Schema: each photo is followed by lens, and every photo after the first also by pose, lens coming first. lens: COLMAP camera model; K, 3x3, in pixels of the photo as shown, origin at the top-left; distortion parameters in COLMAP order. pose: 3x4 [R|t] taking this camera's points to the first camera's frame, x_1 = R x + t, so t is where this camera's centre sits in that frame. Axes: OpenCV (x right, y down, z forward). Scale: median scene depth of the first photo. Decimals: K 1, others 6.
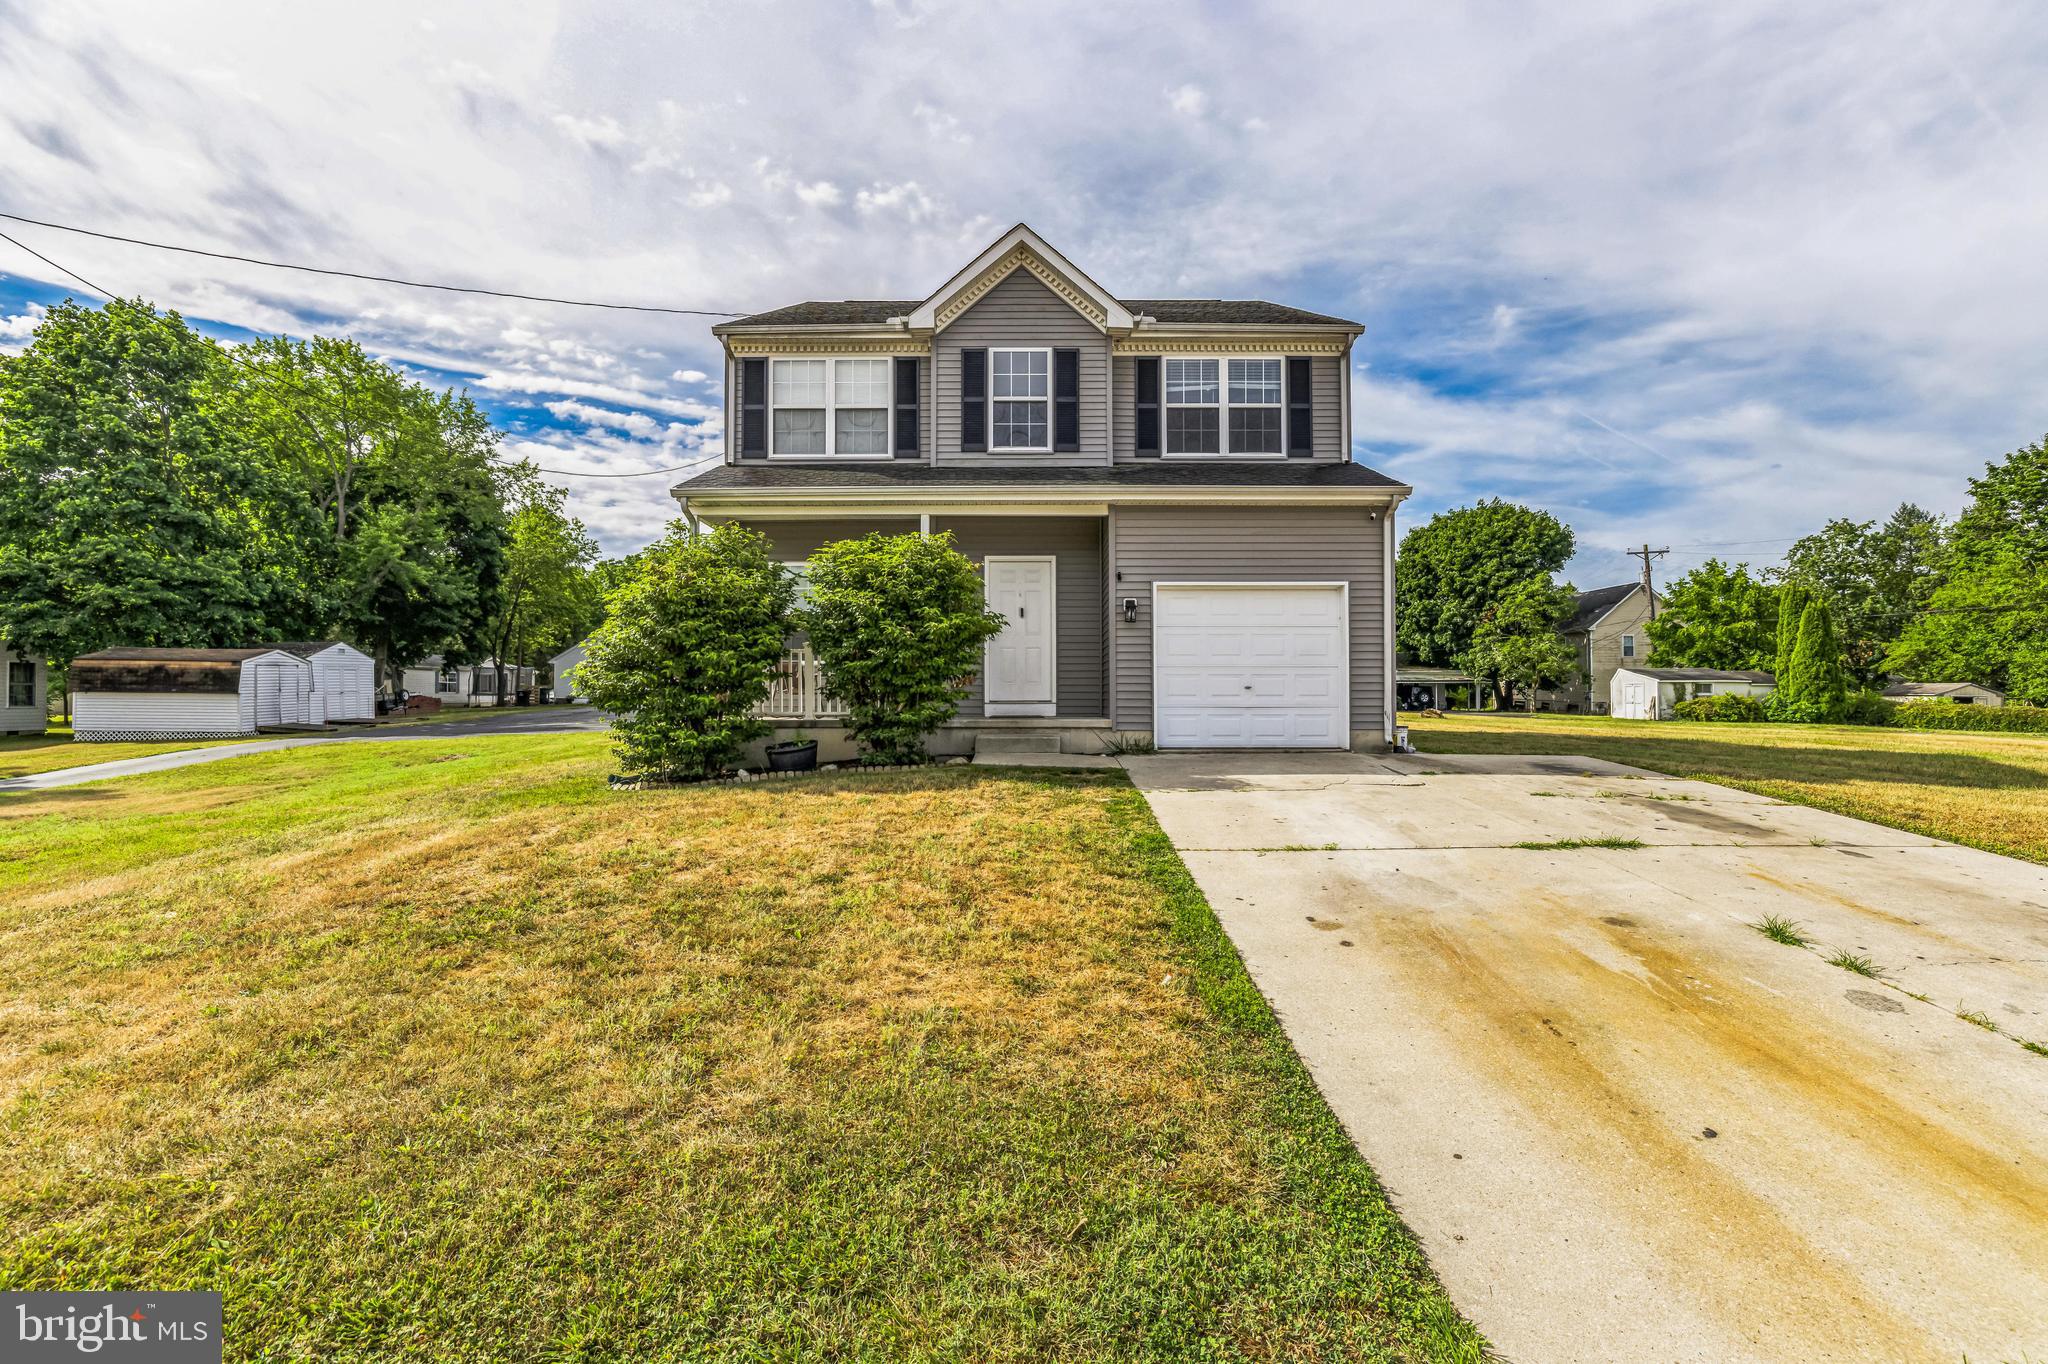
lens RADIAL K [[959.4, 0, 1027.6], [0, 959.4, 685.9], [0, 0, 1]] dist [-0.013477, -0.000594]
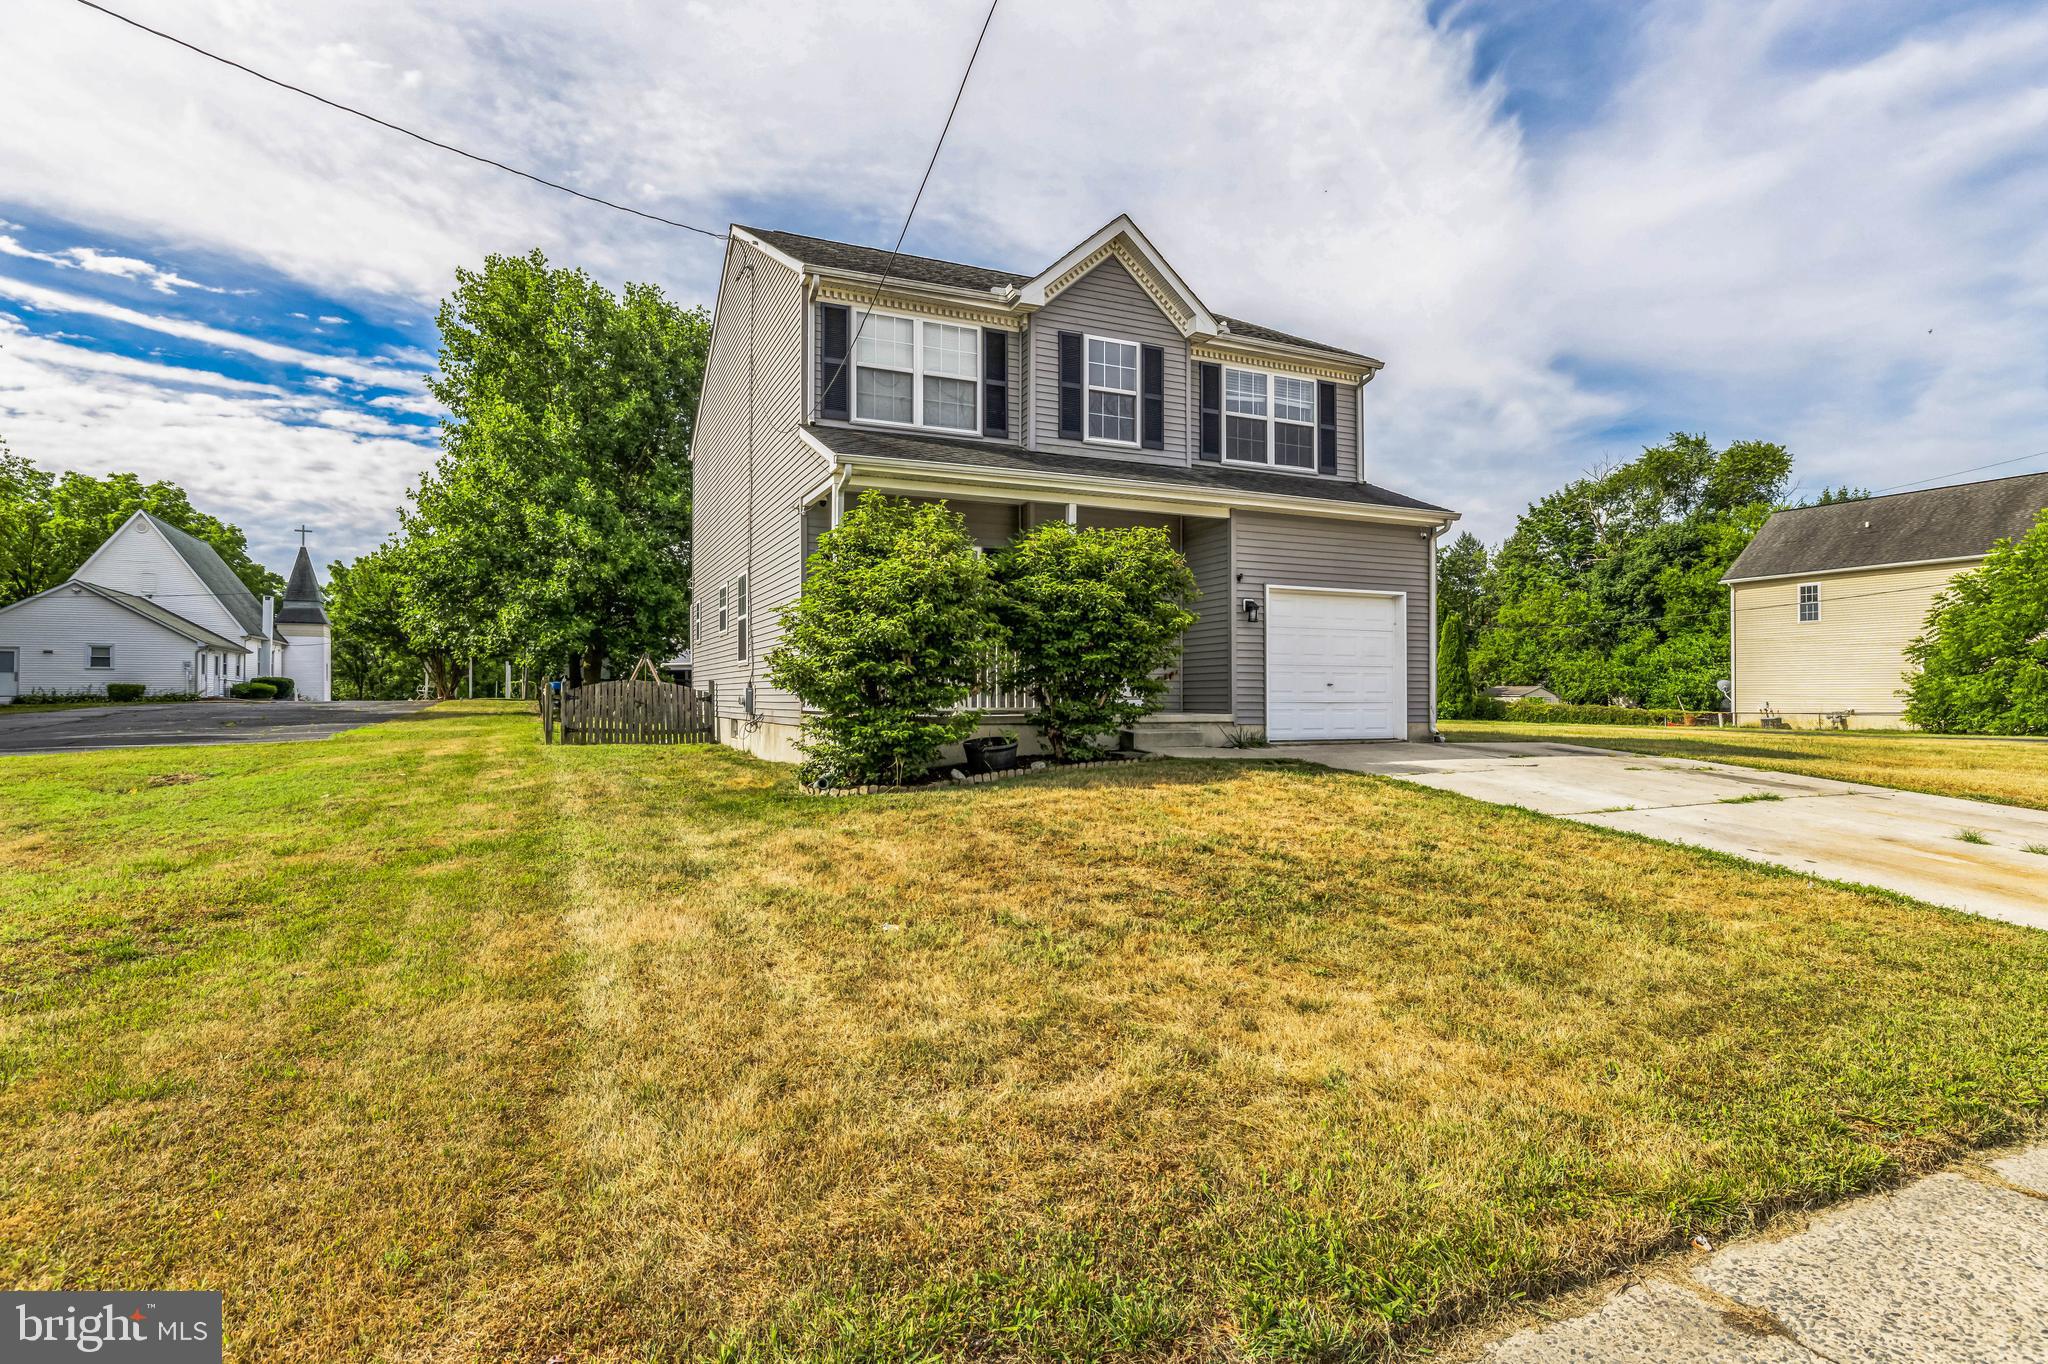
lens RADIAL K [[1107.6, 0, 1022.8], [0, 1107.6, 691.4], [0, 0, 1]] dist [-0.005027, -0.000274]
pose [[0.902764, 0.004312, 0.430114, -0.579939], [-0.006682, 0.999970, 0.003999, 0.006250], [-0.430084, -0.006484, 0.902766, 0.008868]]
